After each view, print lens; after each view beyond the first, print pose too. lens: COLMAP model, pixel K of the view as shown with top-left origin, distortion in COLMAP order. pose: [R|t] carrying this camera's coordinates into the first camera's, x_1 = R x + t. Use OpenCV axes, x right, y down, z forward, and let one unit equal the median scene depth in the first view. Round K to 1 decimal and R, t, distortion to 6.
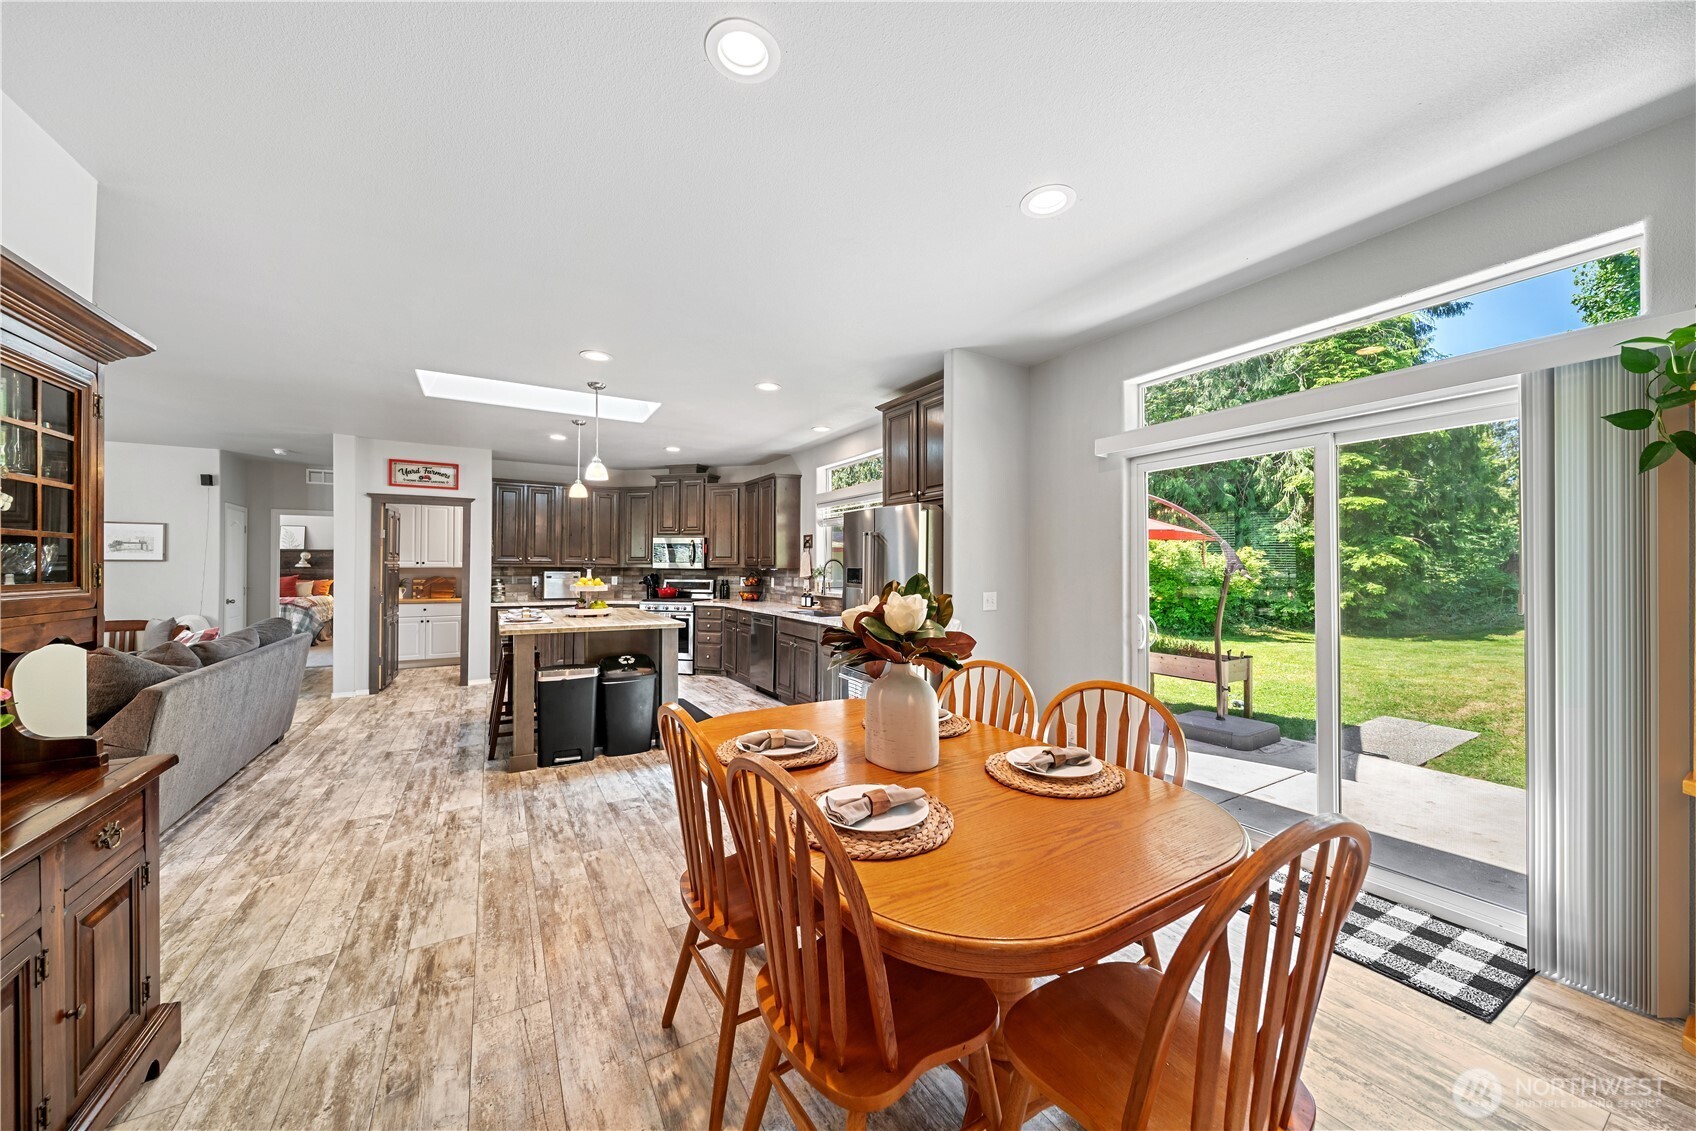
lens RADIAL K [[595.2, 0, 840.9], [0, 595.2, 566.2], [0, 0, 1]] dist [-0.001985, -0.000559]
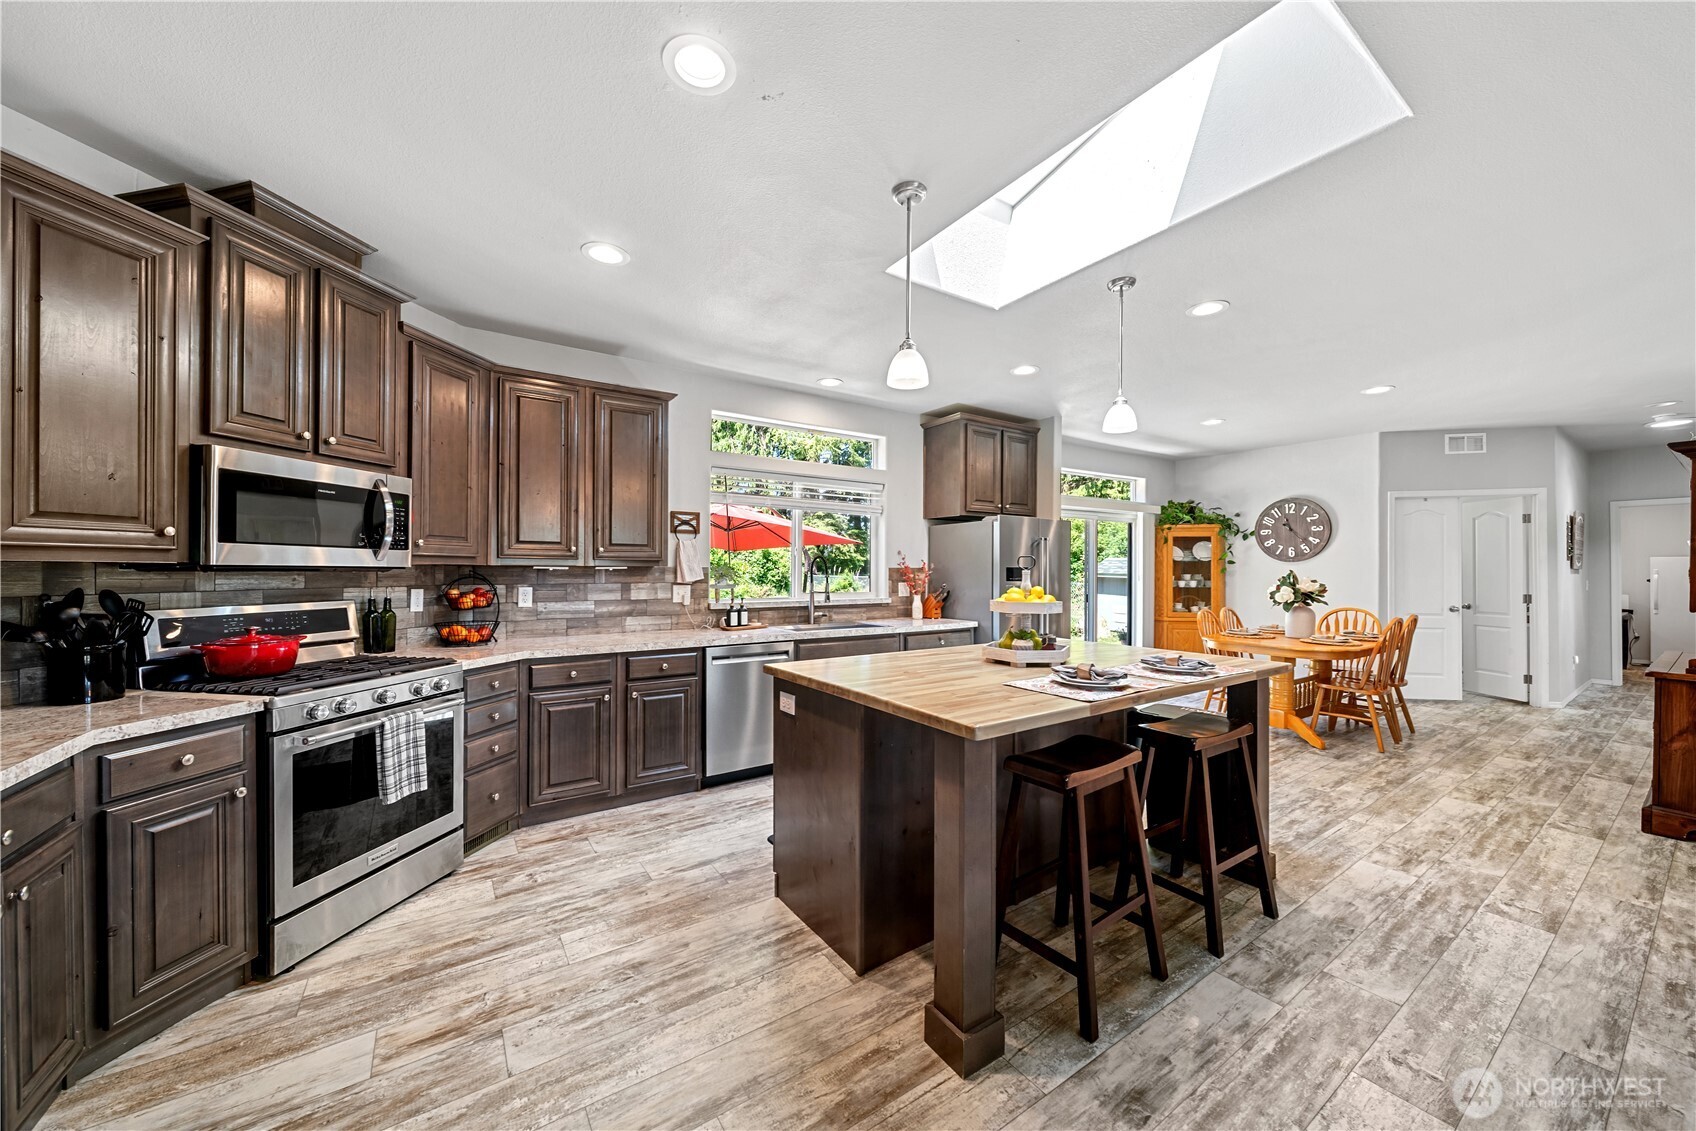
lens RADIAL K [[615.7, 0, 851.1], [0, 615.7, 569.2], [0, 0, 1]] dist [0.000111, -0.001086]
pose [[-0.071538, -0.003795, 0.997431, -0.705455], [-0.006854, 0.999971, 0.003313, 0.002928], [-0.997414, -0.006599, -0.071562, 0.890982]]
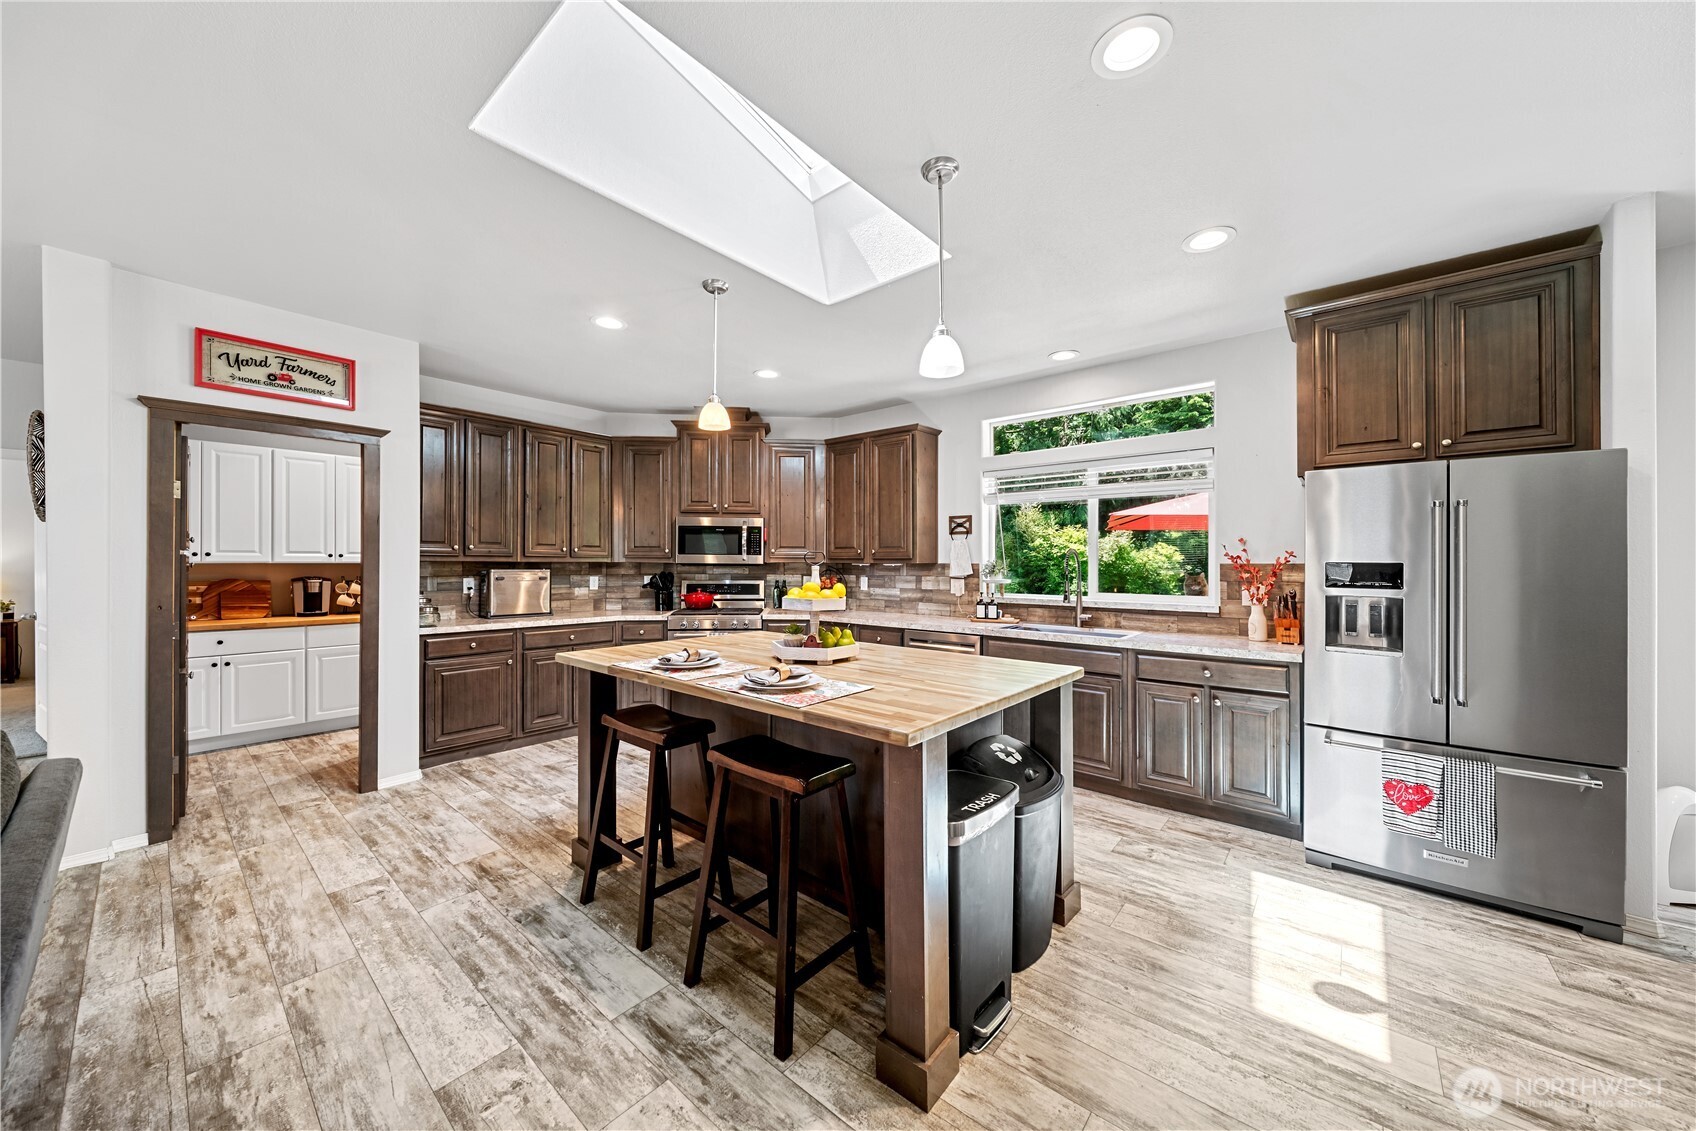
lens RADIAL K [[595.2, 0, 840.6], [0, 595.2, 565.6], [0, 0, 1]] dist [-0.001985, -0.000559]
pose [[0.945310, -0.003736, 0.326153, -0.425872], [0.000410, 0.999947, 0.010268, -0.000679], [-0.326174, -0.009572, 0.945261, 0.389214]]
